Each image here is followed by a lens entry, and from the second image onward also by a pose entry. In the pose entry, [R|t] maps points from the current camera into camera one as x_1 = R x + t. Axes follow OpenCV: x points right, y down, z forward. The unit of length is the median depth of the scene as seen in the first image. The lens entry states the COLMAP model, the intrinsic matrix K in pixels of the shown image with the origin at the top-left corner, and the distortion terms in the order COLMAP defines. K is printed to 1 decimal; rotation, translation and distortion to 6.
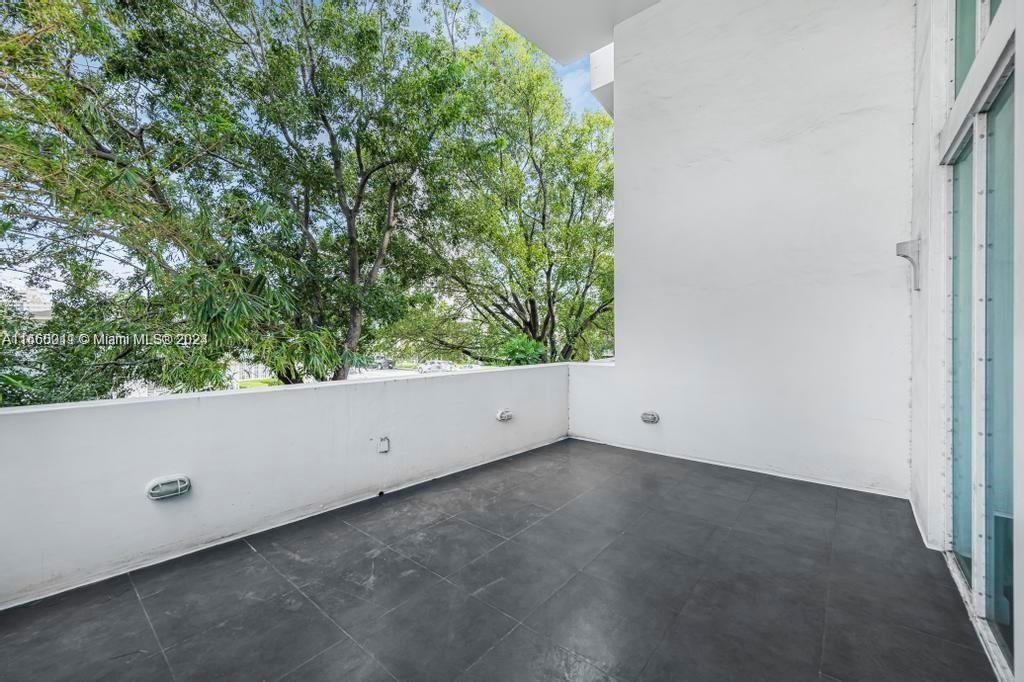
lens RADIAL K [[402.6, 0, 514.2], [0, 402.6, 339.0], [0, 0, 1]] dist [0.013380, -0.005789]
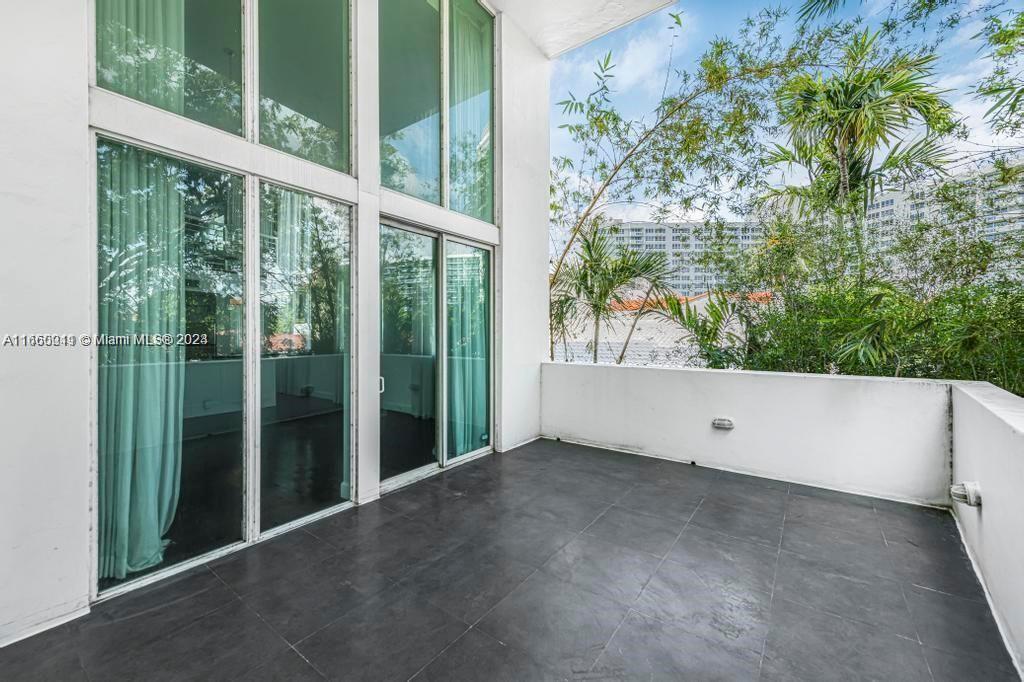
lens RADIAL K [[402.6, 0, 514.2], [0, 402.6, 339.0], [0, 0, 1]] dist [0.013380, -0.005789]
pose [[-0.998177, 0.007083, -0.059945, 0.221433], [0.005640, 0.999691, 0.024203, -0.018613], [0.060098, 0.023821, -0.997908, 1.576078]]
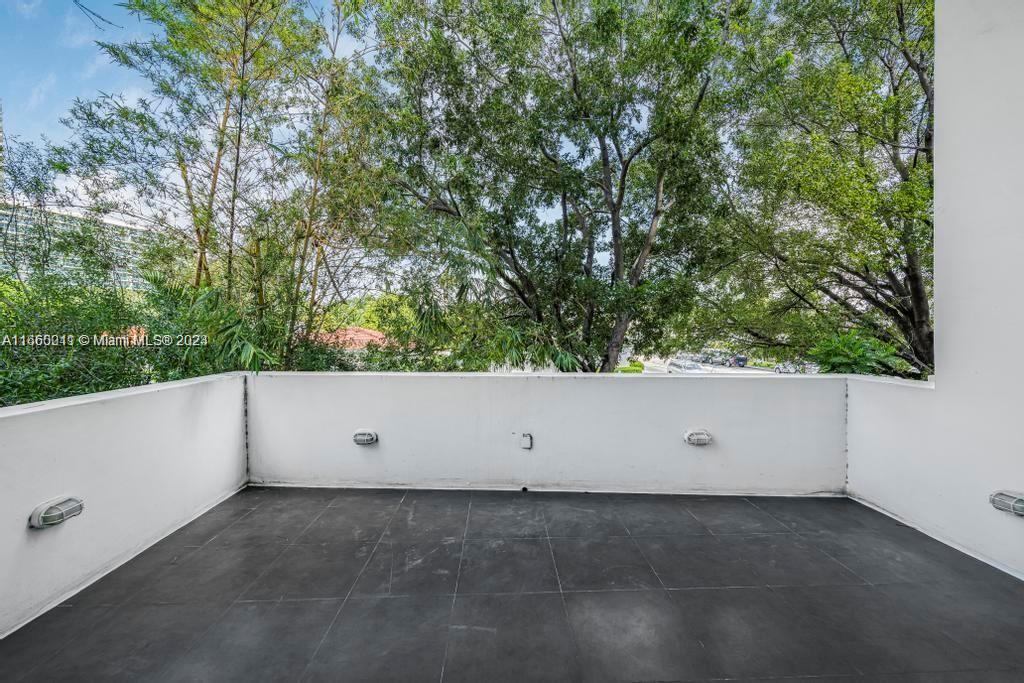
lens RADIAL K [[402.6, 0, 514.2], [0, 402.6, 339.5], [0, 0, 1]] dist [0.013380, -0.005789]
pose [[0.666594, 0.018796, -0.745184, 0.455475], [-0.007302, 0.999799, 0.018686, -0.004951], [0.745385, -0.007015, 0.666598, 0.379215]]
